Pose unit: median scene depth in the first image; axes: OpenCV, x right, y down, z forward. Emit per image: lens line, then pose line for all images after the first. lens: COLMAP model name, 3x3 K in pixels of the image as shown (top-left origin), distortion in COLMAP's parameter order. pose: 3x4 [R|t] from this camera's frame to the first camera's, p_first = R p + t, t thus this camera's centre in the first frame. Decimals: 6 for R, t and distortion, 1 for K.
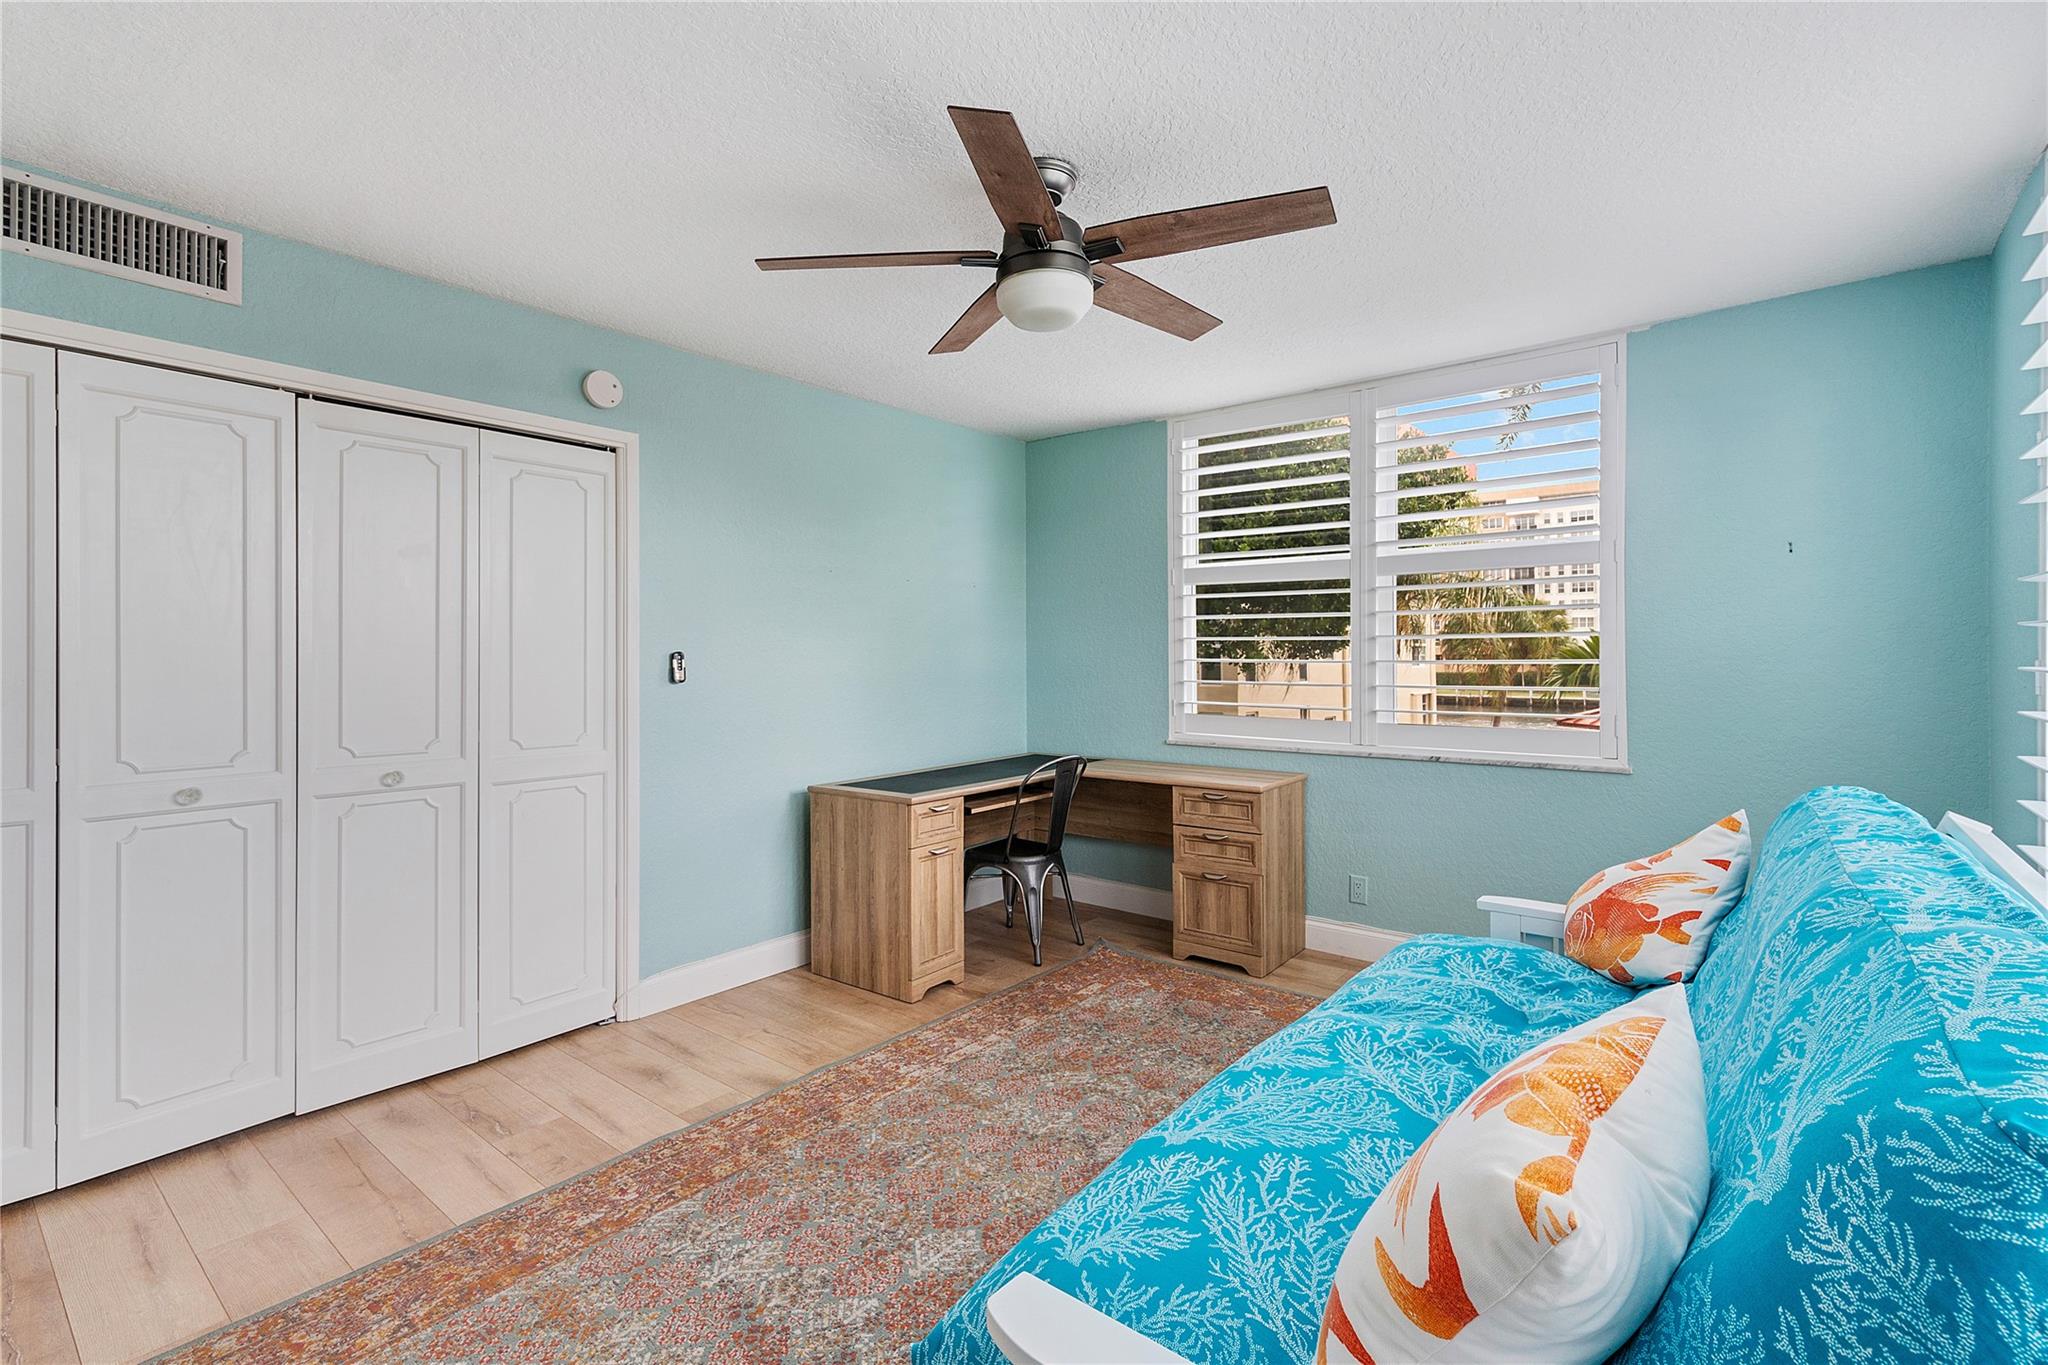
lens RADIAL K [[928.9, 0, 1020.0], [0, 928.9, 652.0], [0, 0, 1]] dist [0.000370, 0.000282]
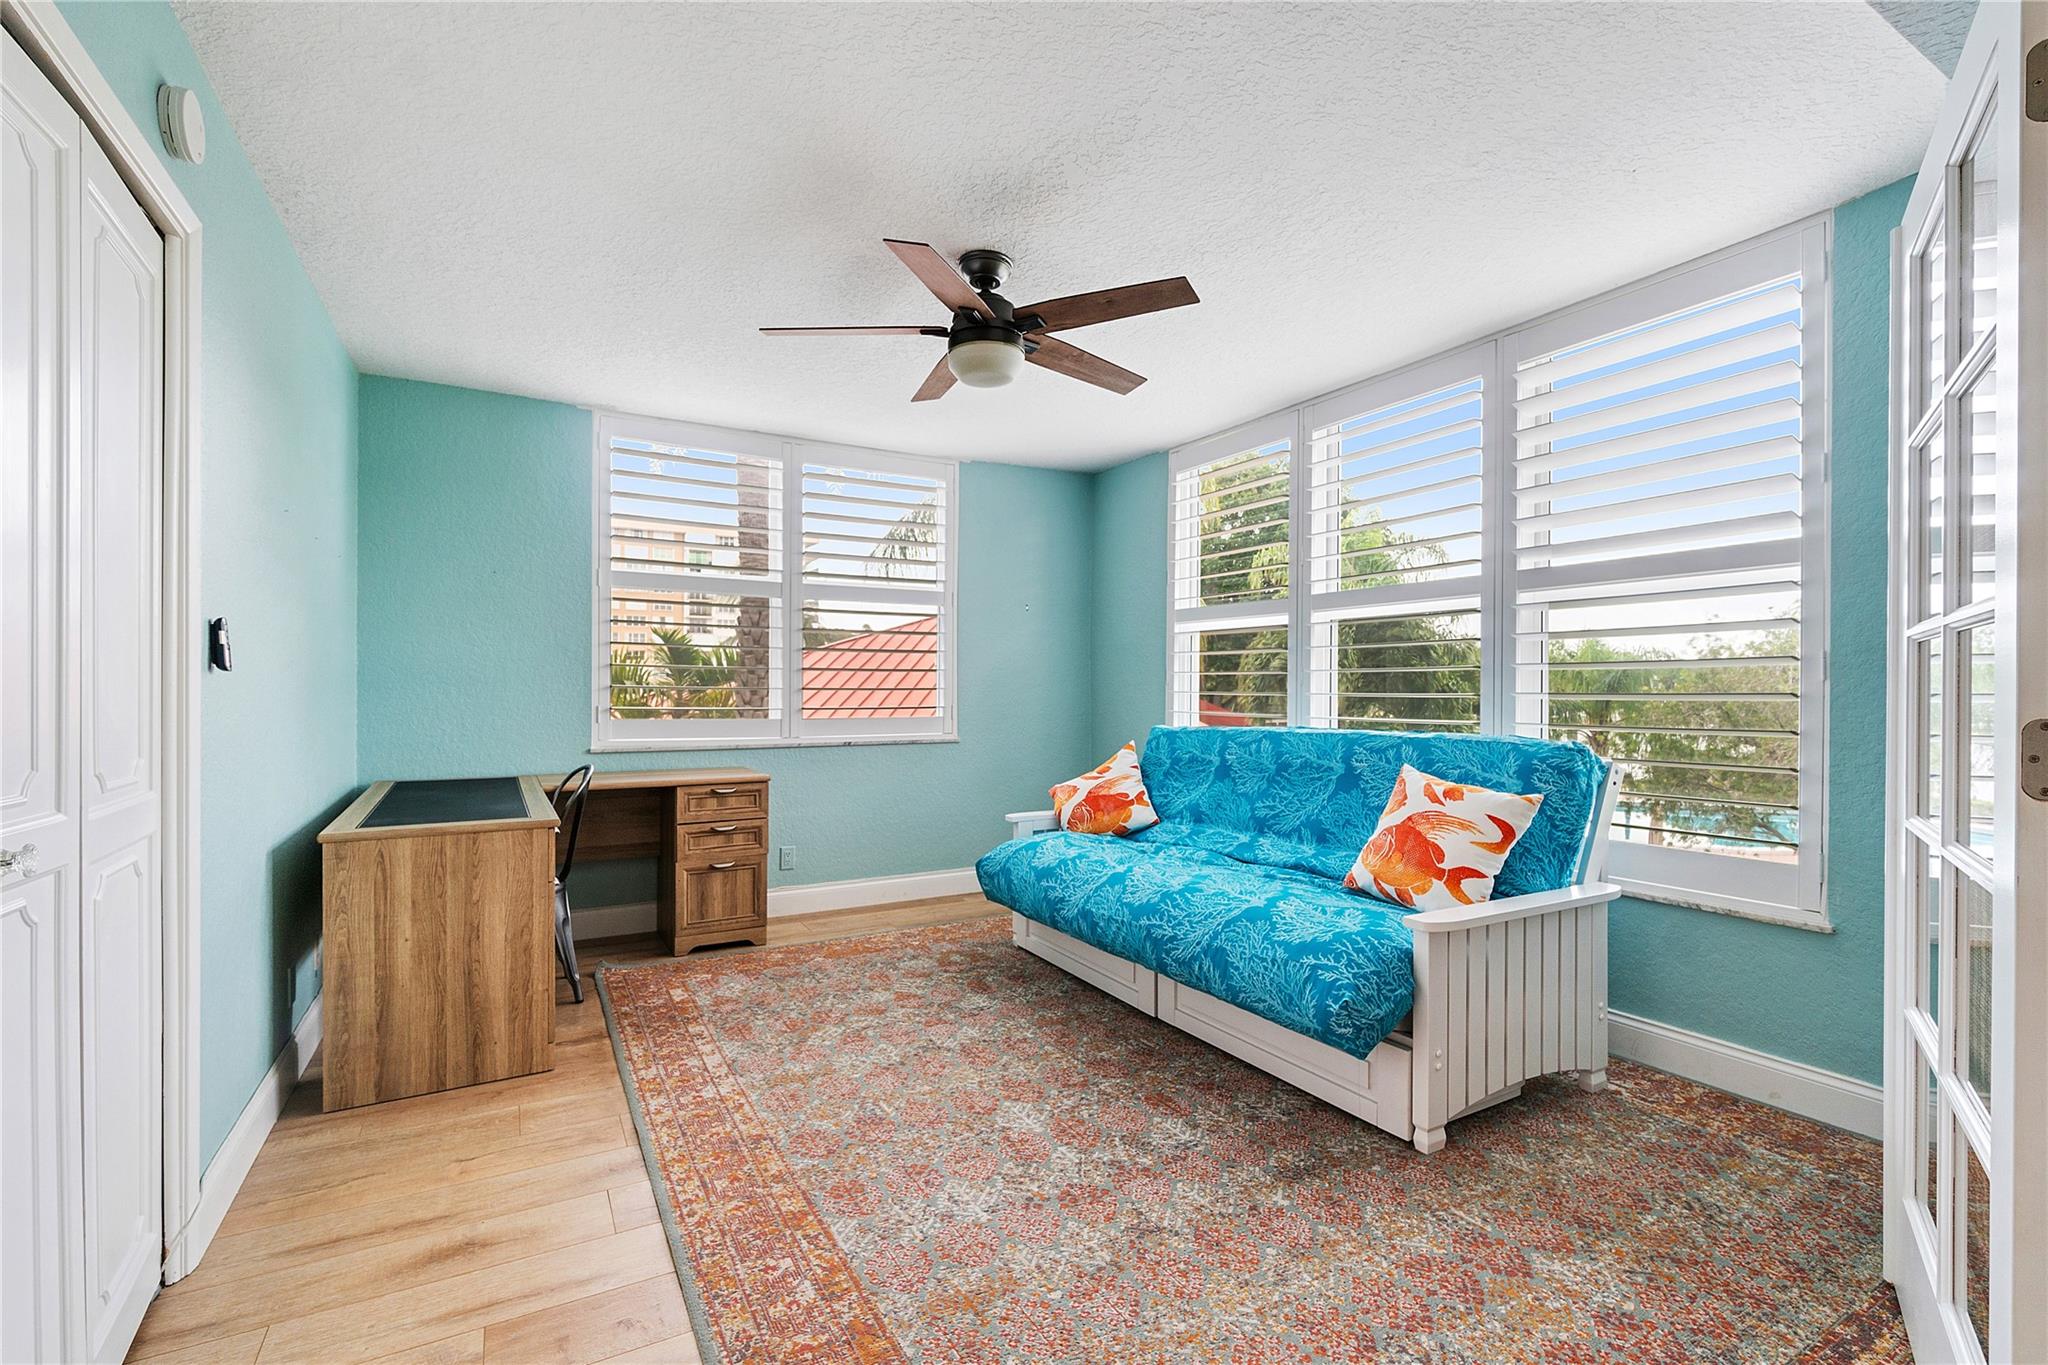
lens RADIAL K [[928.9, 0, 1015.5], [0, 928.9, 690.0], [0, 0, 1]] dist [0.000370, 0.000282]
pose [[0.366119, 0.002198, 0.930565, -0.716558], [-0.005996, 0.999982, -0.000003, 0.040014], [-0.930549, -0.005578, 0.366126, 0.315999]]
